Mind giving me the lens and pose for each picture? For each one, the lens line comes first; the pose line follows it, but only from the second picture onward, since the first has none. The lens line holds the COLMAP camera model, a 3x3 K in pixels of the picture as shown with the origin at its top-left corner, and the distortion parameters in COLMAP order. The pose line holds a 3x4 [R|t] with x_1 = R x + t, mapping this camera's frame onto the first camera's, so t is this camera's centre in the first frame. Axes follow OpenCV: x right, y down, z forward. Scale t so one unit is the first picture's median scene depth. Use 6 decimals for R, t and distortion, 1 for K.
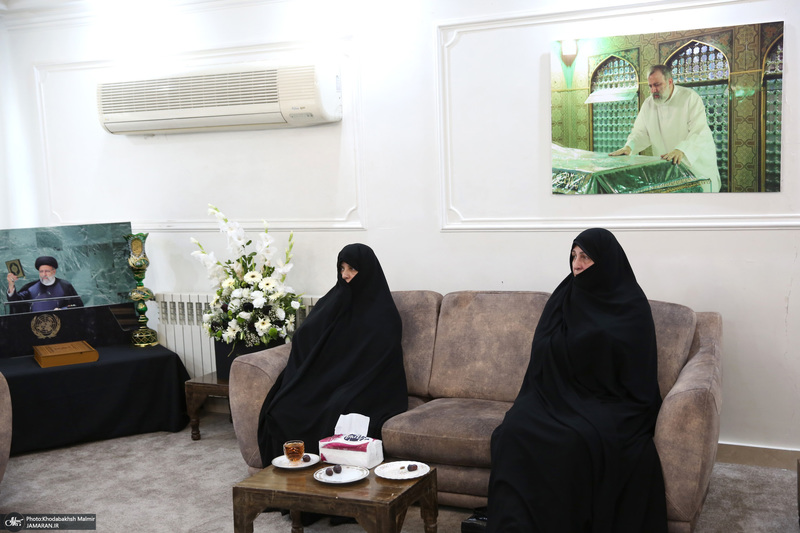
lens RADIAL K [[1024.9, 0, 433.1], [0, 1024.9, 267.2], [0, 0, 1]] dist [0.083751, -0.010094]
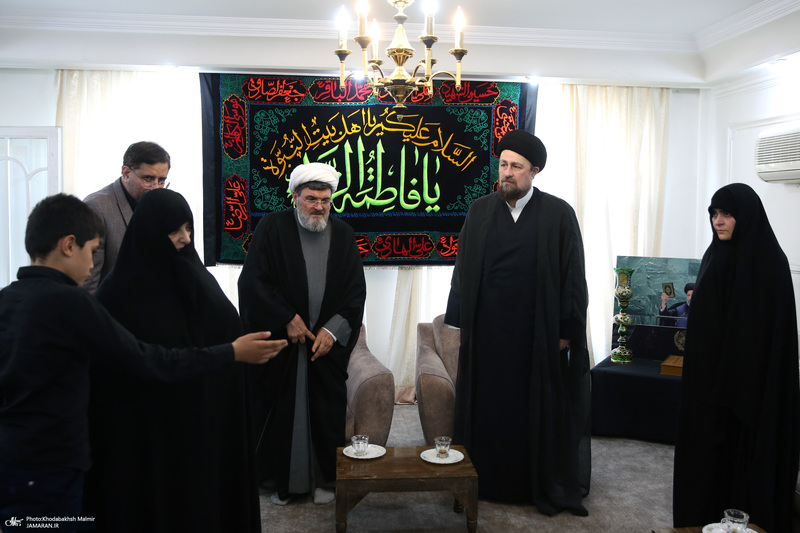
lens RADIAL K [[747.2, 0, 399.3], [0, 747.2, 250.4], [0, 0, 1]] dist [-0.007485, 0.002678]
pose [[0.512701, 0.090025, -0.853834, 0.188316], [-0.119378, 0.992302, 0.032942, -0.036299], [0.850227, 0.085040, 0.519501, 0.259770]]
